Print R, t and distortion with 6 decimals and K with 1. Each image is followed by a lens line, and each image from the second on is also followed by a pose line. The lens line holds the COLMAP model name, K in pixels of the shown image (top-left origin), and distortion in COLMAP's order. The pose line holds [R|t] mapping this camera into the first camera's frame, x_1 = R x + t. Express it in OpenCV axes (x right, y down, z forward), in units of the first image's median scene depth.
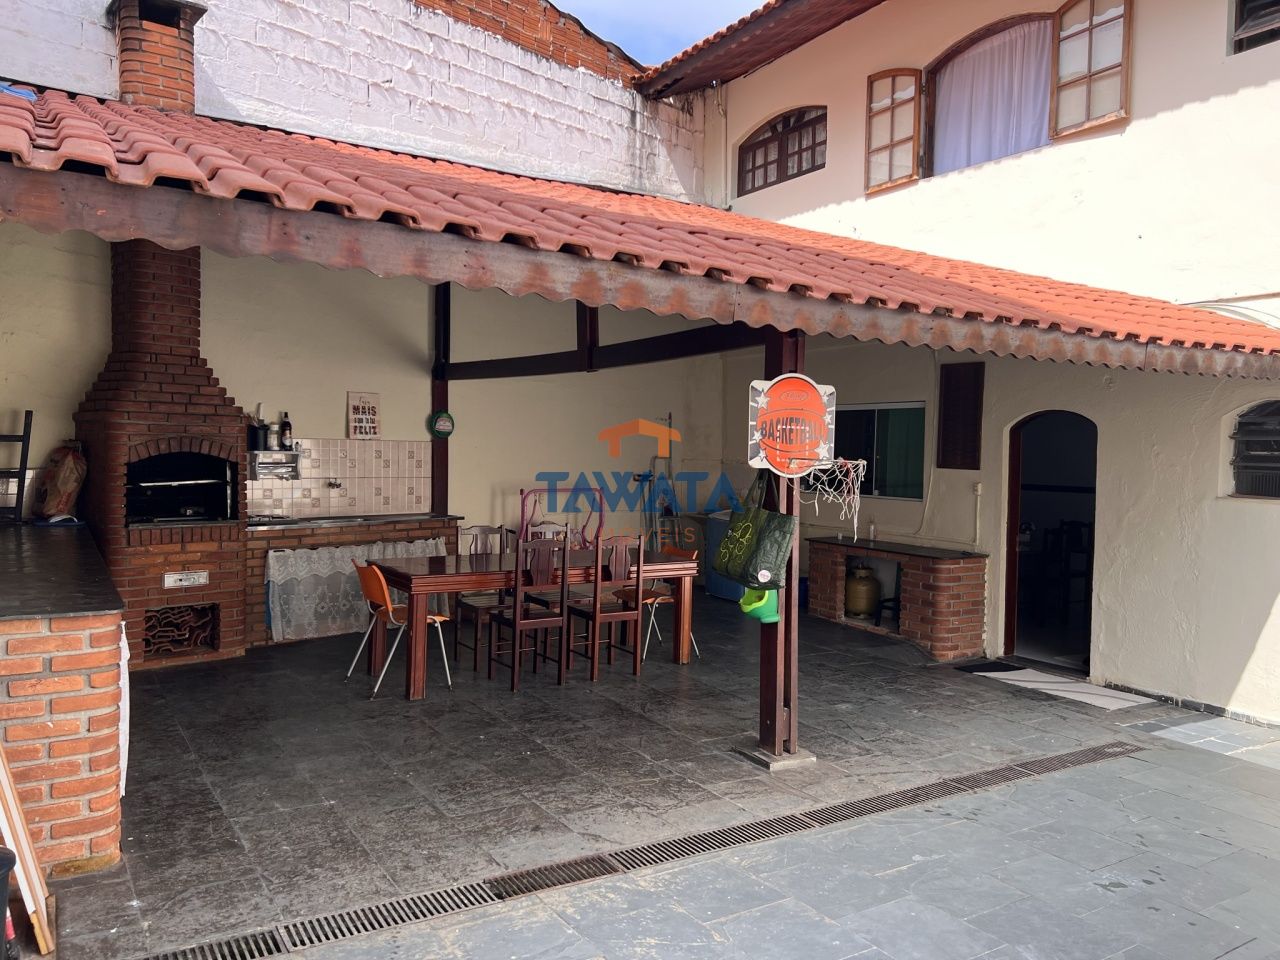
lens RADIAL K [[962.1, 0, 641.4], [0, 962.1, 480.6], [0, 0, 1]] dist [0.049391, -0.046171]
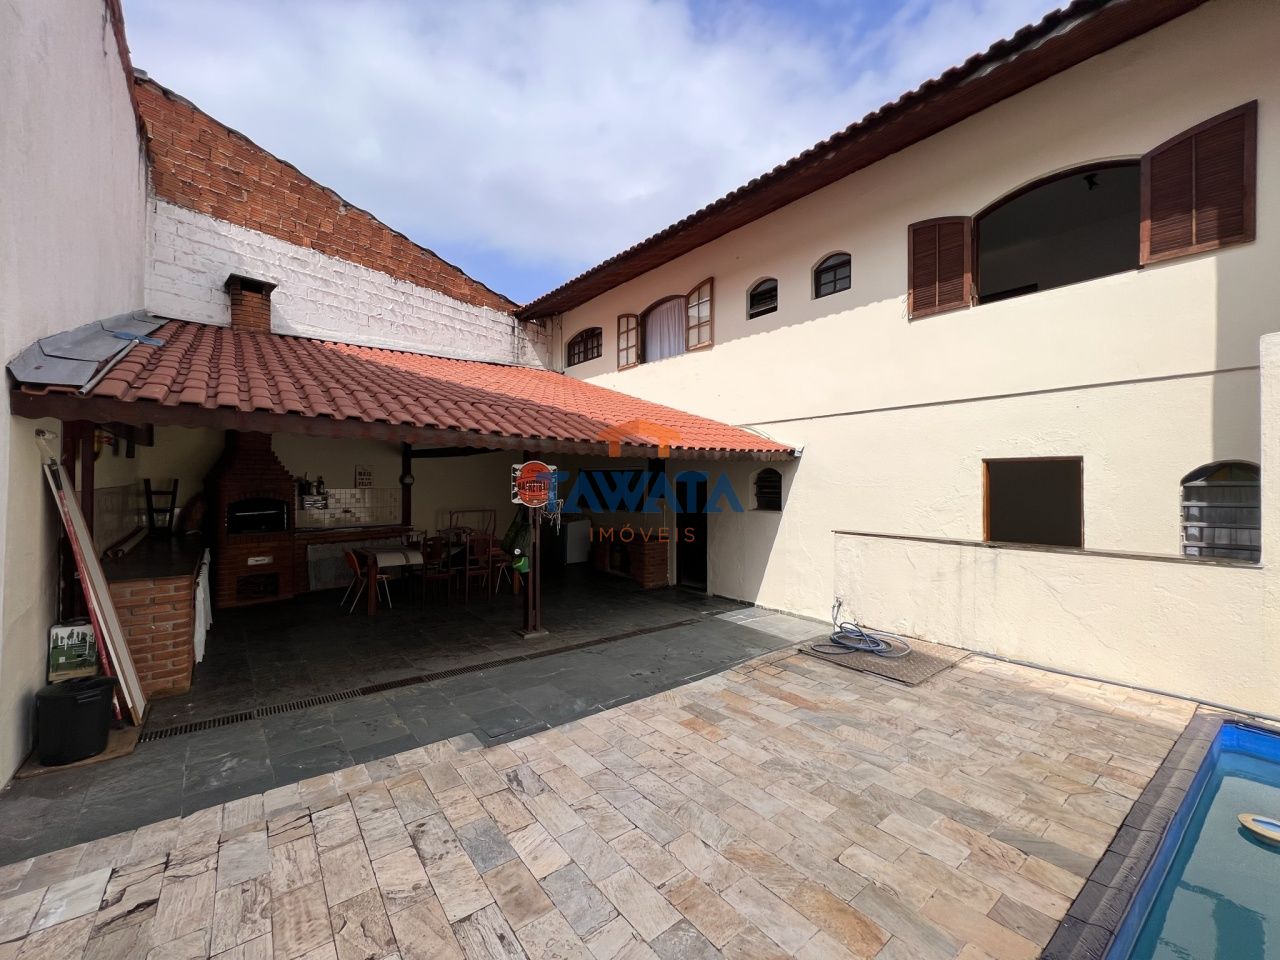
lens RADIAL K [[510.5, 0, 633.6], [0, 510.5, 475.5], [0, 0, 1]] dist [-0.002833, 0.001723]
pose [[0.992681, -0.011641, 0.120201, 0.166849], [0.017330, 0.998773, -0.046398, -0.011993], [-0.119513, 0.048142, 0.991665, -0.147328]]
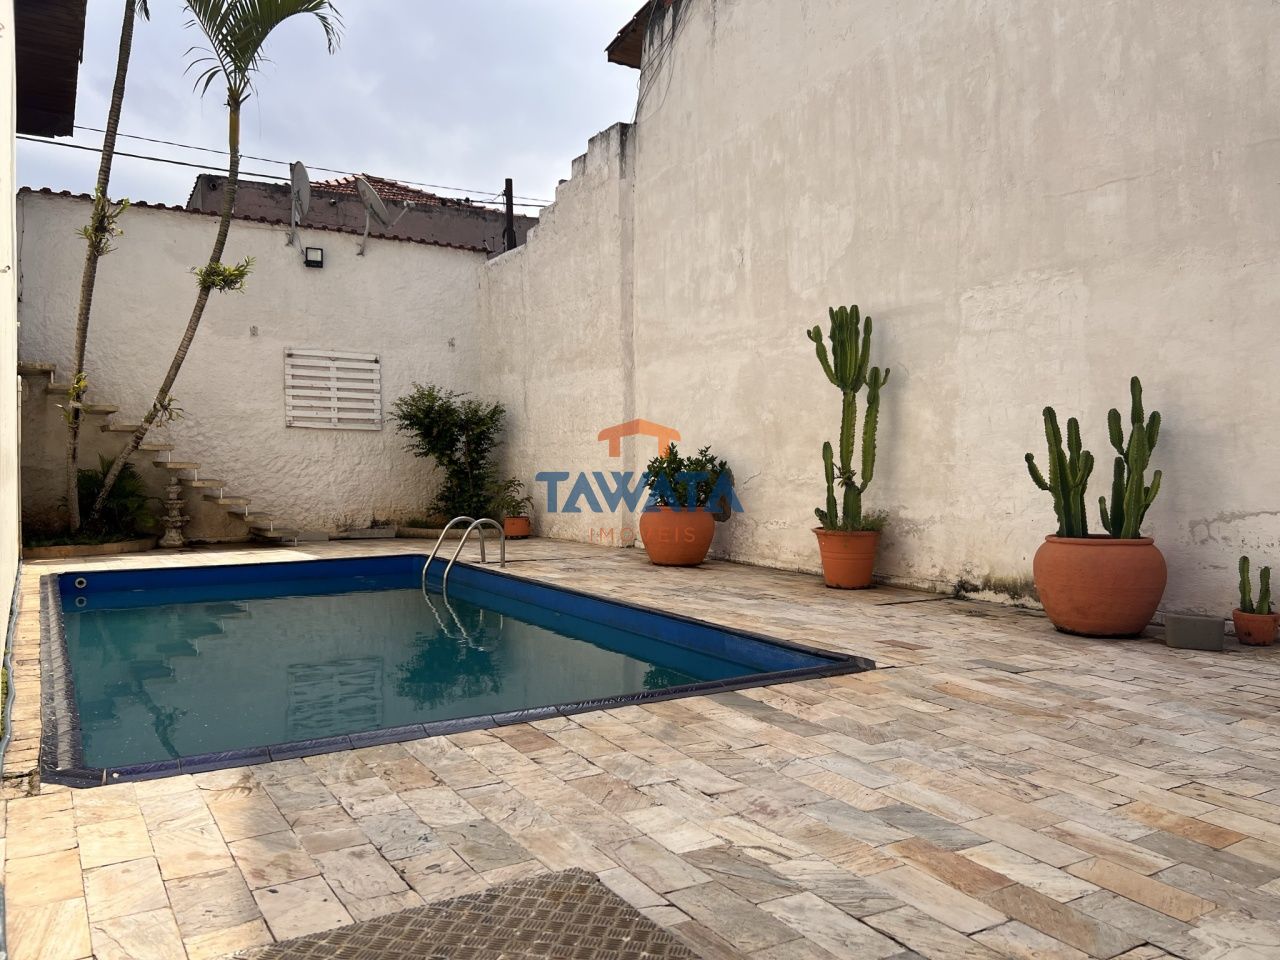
lens RADIAL K [[962.1, 0, 641.6], [0, 962.1, 478.6], [0, 0, 1]] dist [0.049391, -0.046171]
pose [[-0.999337, -0.019584, -0.030684, 0.567367], [-0.021028, 0.998652, 0.047460, 0.044691], [0.029713, 0.048074, -0.998402, 0.817172]]
